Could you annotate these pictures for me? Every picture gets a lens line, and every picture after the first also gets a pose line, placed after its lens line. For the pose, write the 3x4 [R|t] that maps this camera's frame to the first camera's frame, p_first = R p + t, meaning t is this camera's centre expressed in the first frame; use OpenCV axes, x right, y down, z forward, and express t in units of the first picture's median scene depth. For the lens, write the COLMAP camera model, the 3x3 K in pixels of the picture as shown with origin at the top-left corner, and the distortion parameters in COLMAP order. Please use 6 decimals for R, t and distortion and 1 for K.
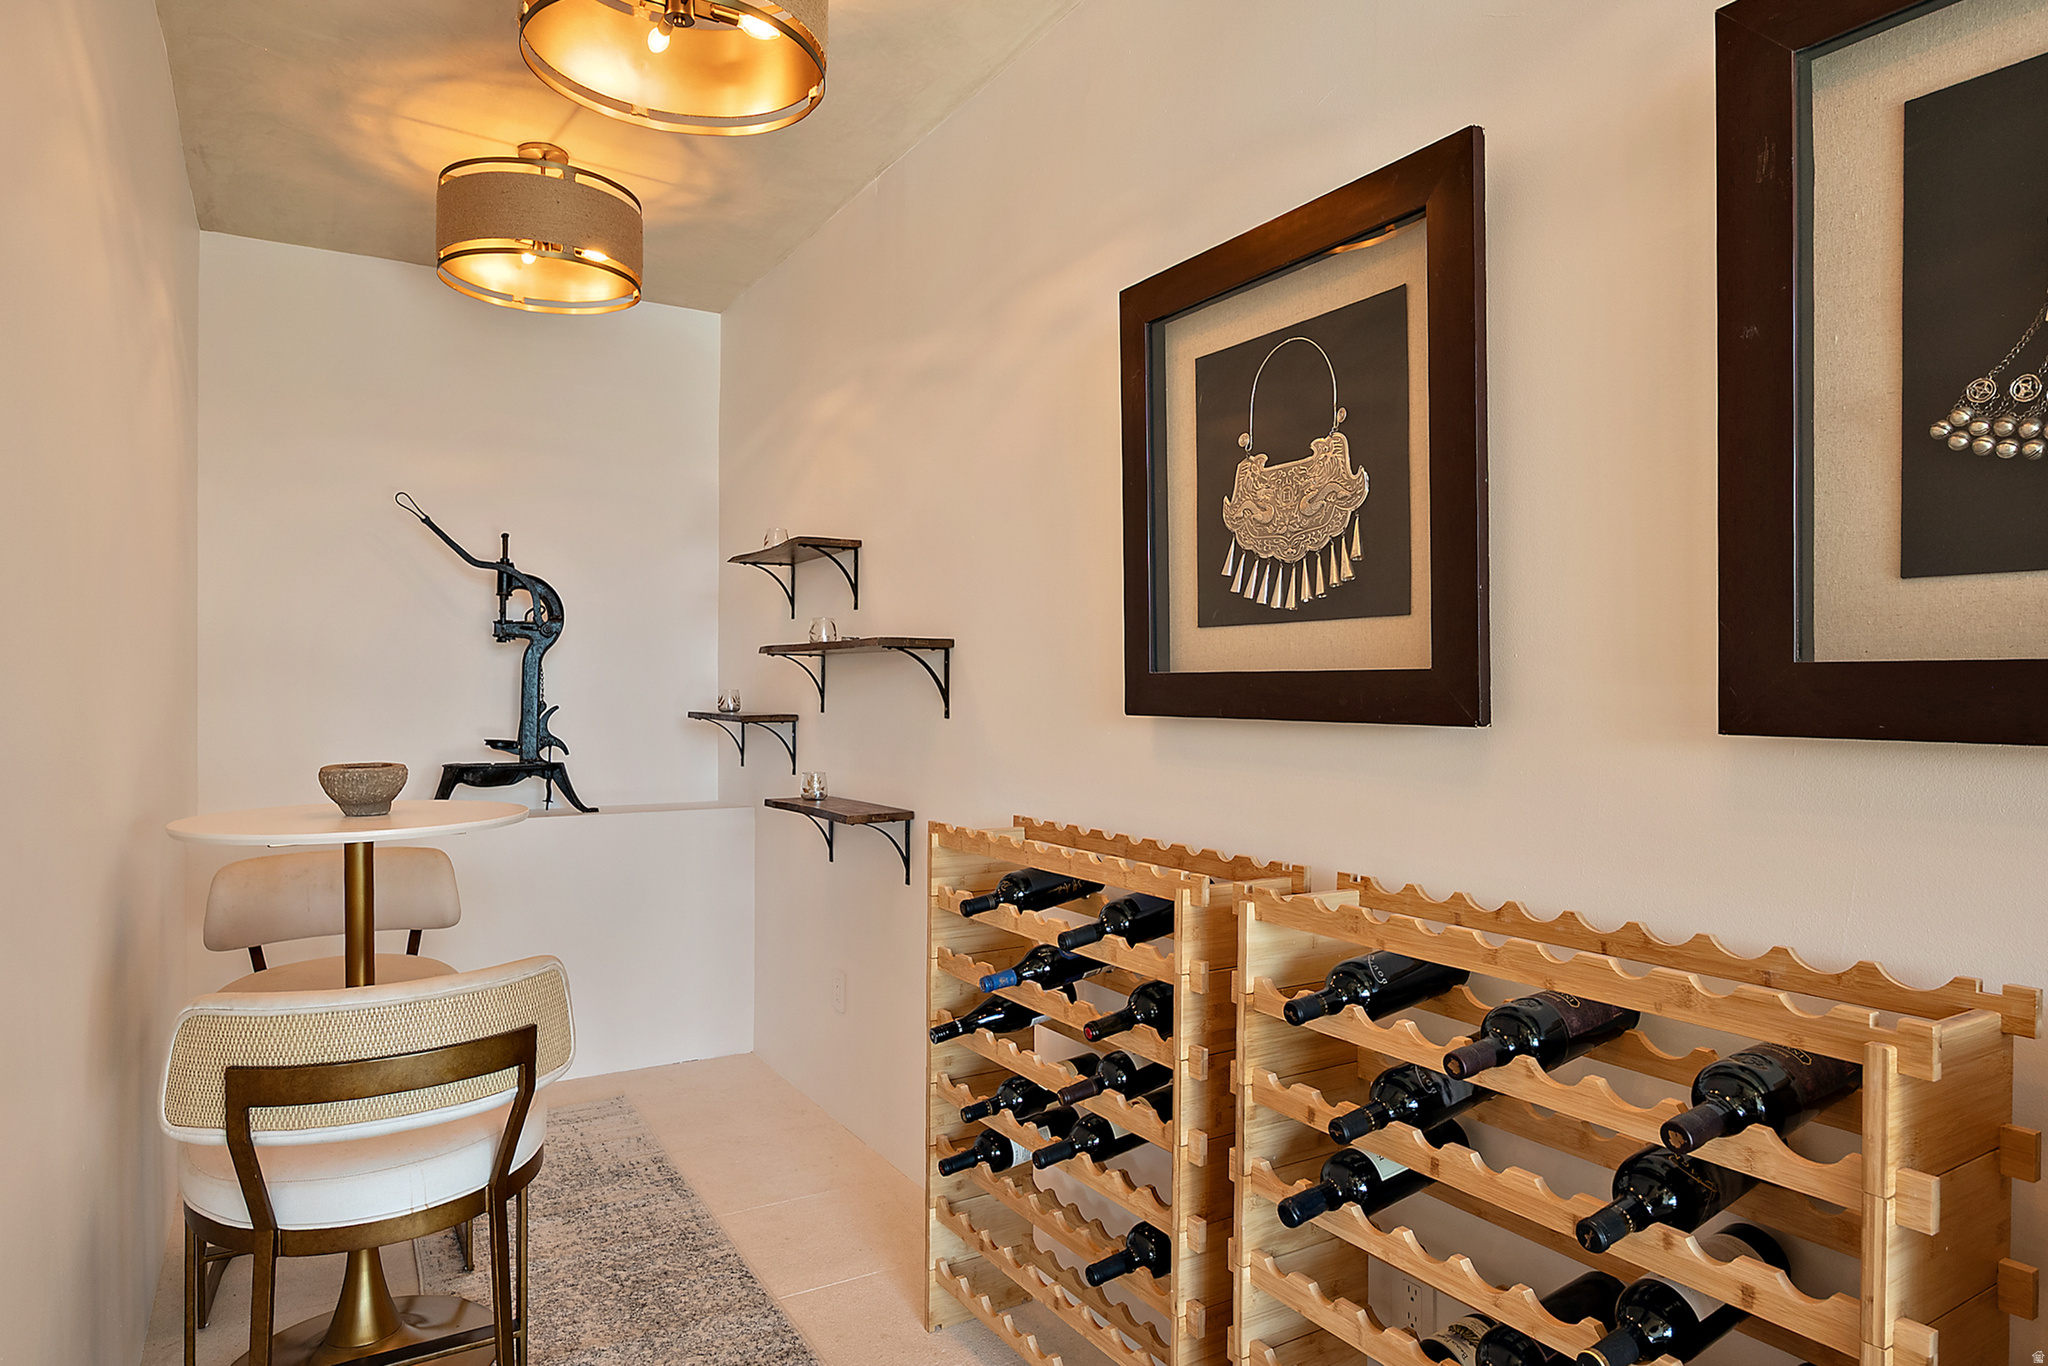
lens RADIAL K [[1173.2, 0, 1030.1], [0, 1173.2, 686.1], [0, 0, 1]] dist [-0.001493, 0.000543]
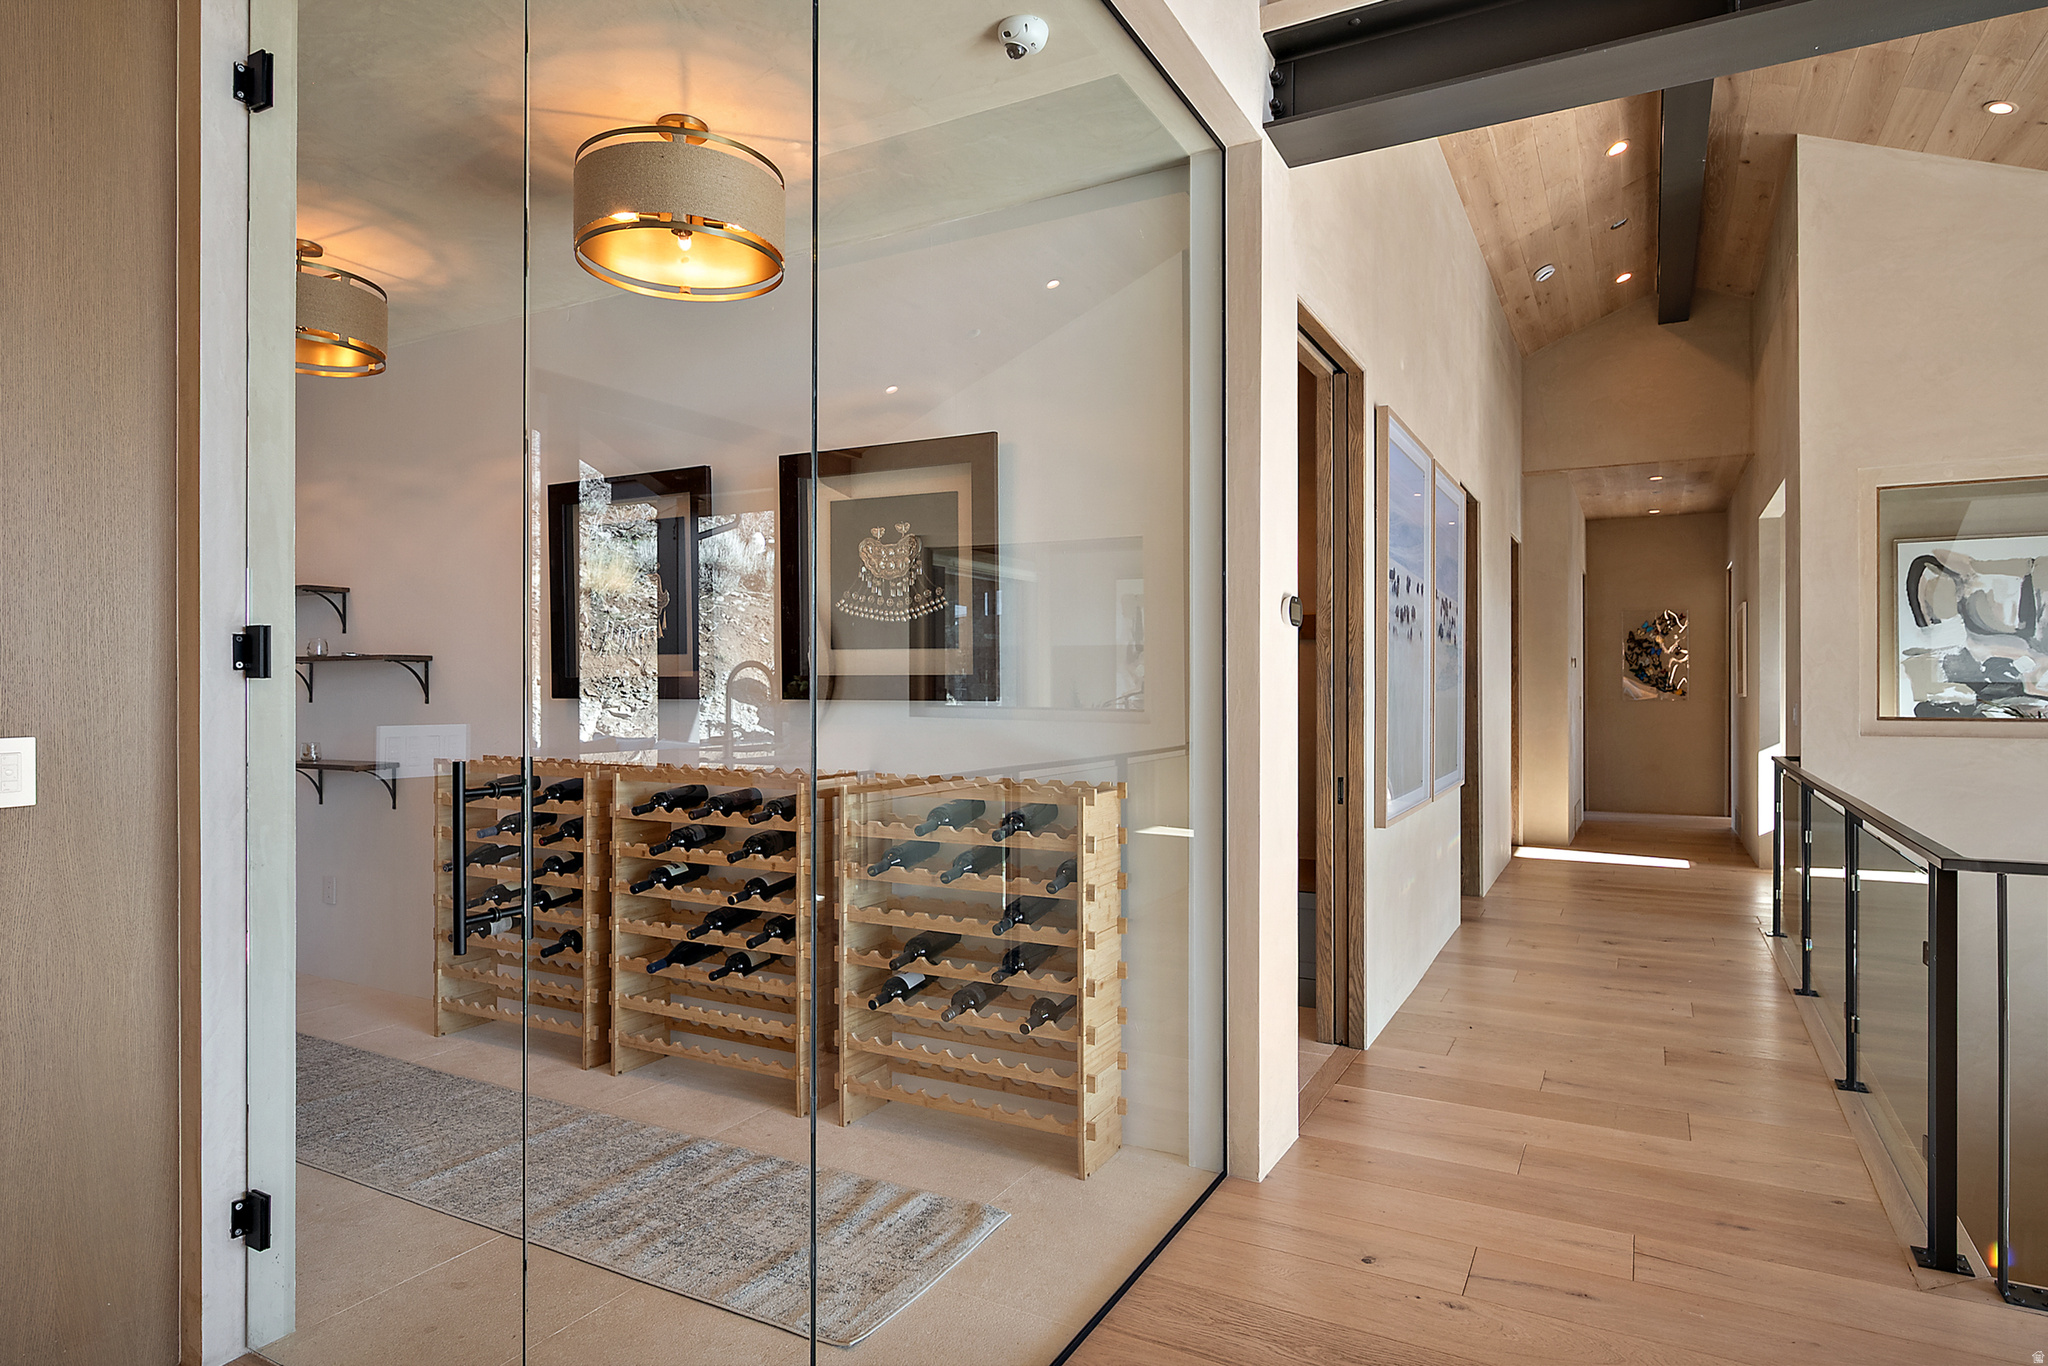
lens RADIAL K [[1173.2, 0, 1029.4], [0, 1173.2, 687.2], [0, 0, 1]] dist [-0.001493, 0.000543]
pose [[0.867466, -0.007561, 0.497440, -0.249621], [0.003635, 0.999954, 0.008860, -0.011508], [-0.497484, -0.005877, 0.867453, -1.362825]]
